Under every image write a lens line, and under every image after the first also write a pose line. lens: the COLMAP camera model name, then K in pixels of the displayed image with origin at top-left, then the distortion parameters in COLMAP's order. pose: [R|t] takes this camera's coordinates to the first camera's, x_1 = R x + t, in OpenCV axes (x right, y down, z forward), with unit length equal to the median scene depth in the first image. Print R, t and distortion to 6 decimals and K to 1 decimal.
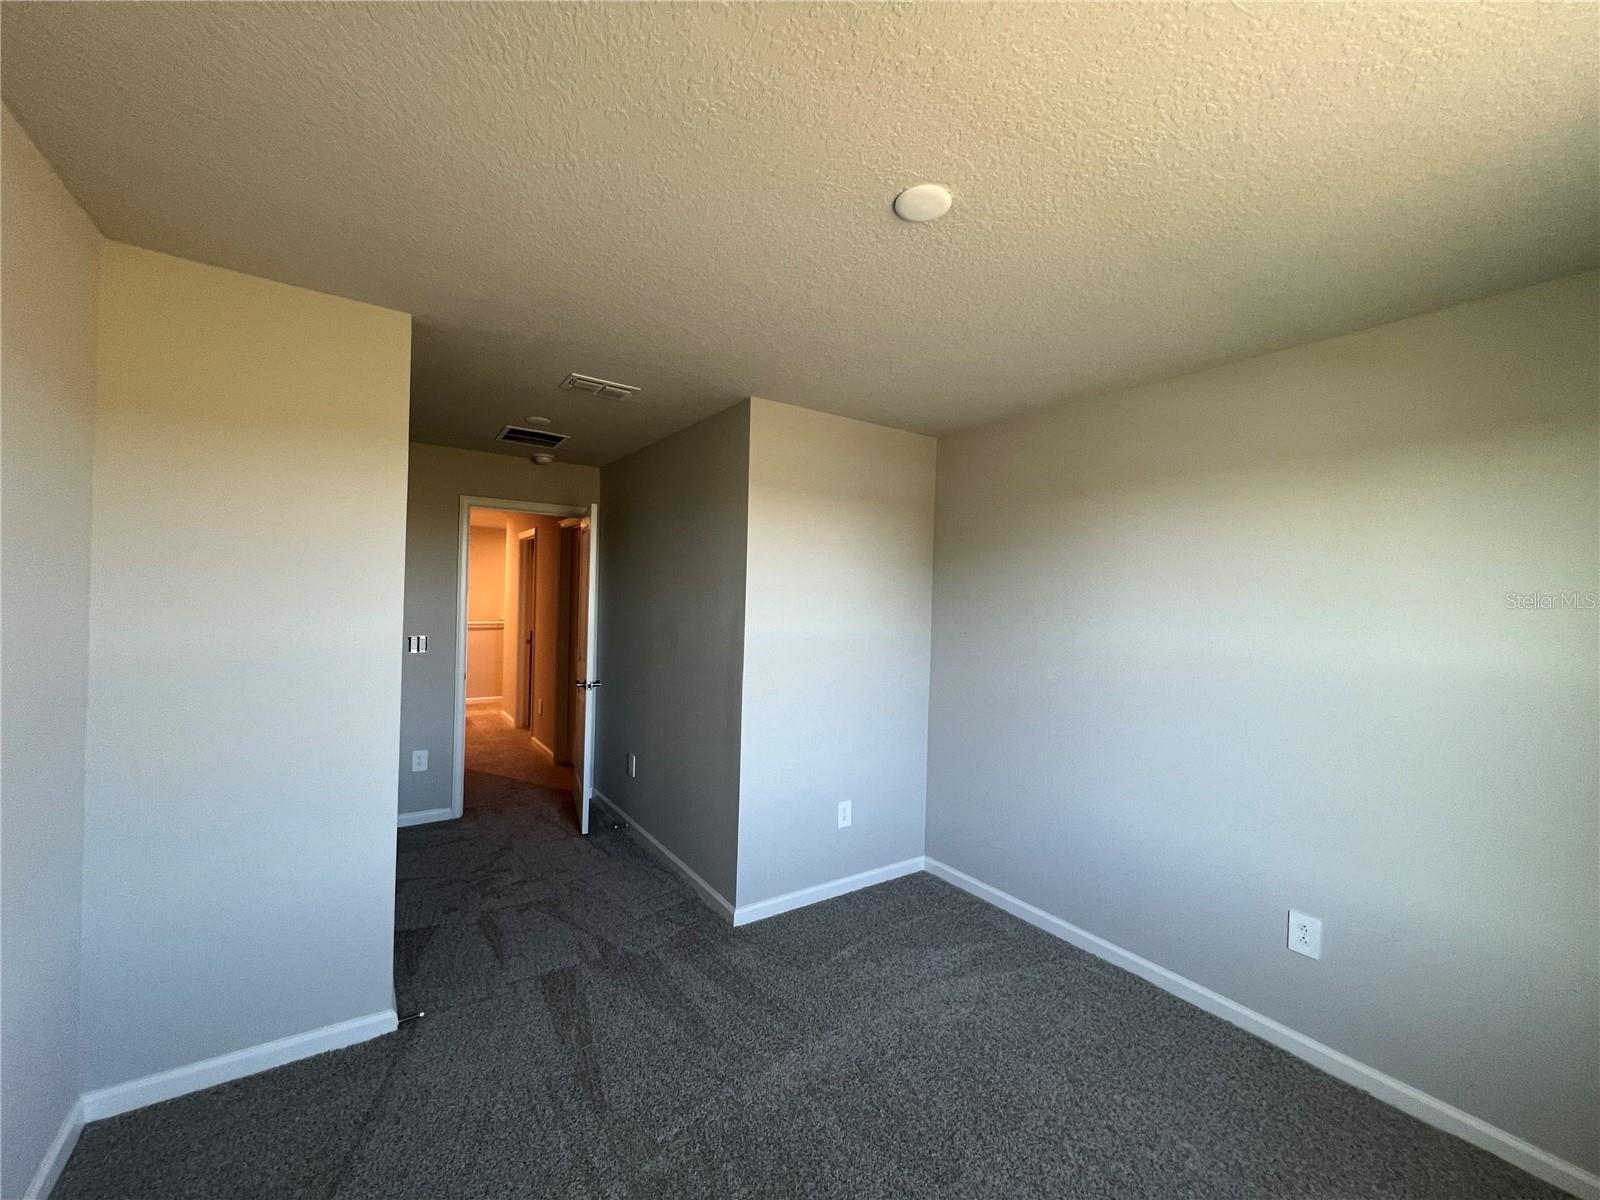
lens RADIAL K [[638.3, 0, 800.0], [0, 638.3, 600.0], [0, 0, 1]] dist [-0.002141, -0.000108]
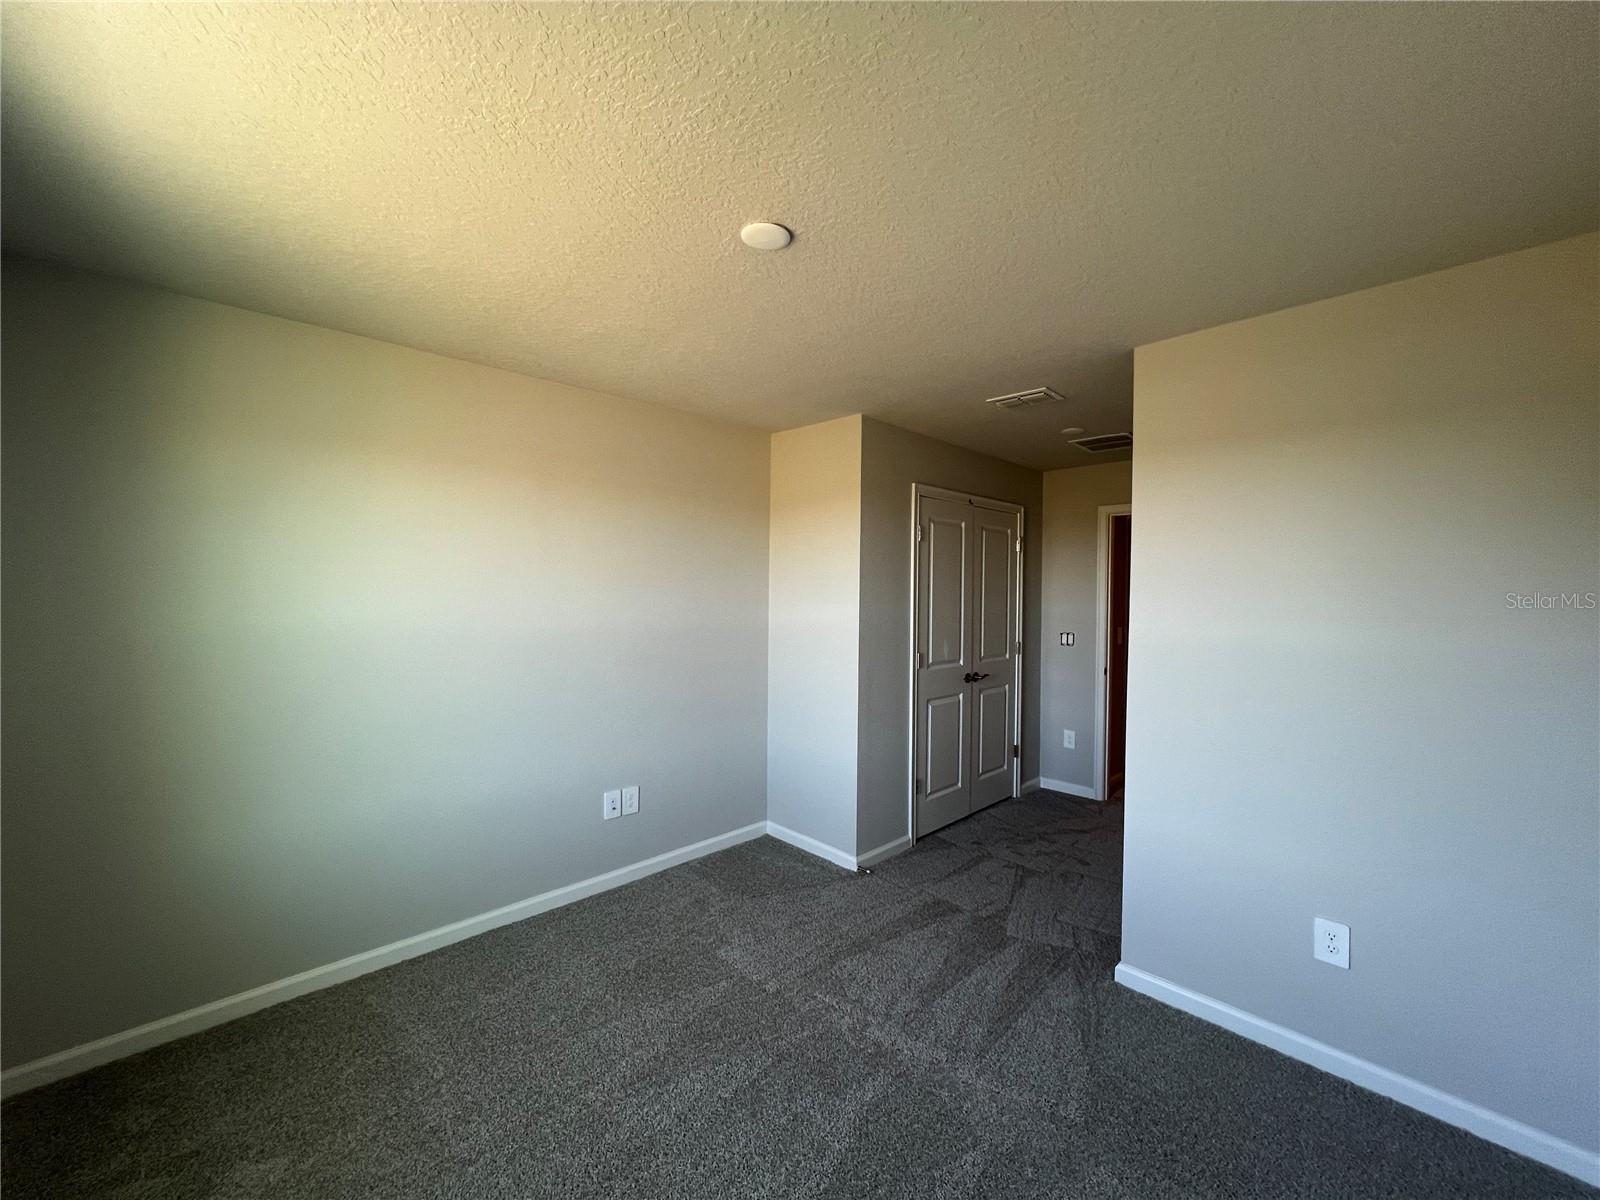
lens RADIAL K [[638.3, 0, 800.0], [0, 638.3, 600.0], [0, 0, 1]] dist [-0.002141, -0.000108]
pose [[0.167247, -0.010937, -0.985854, 0.661722], [-0.008646, 0.999884, -0.012559, 0.022196], [0.985877, 0.010624, 0.167133, 0.441154]]
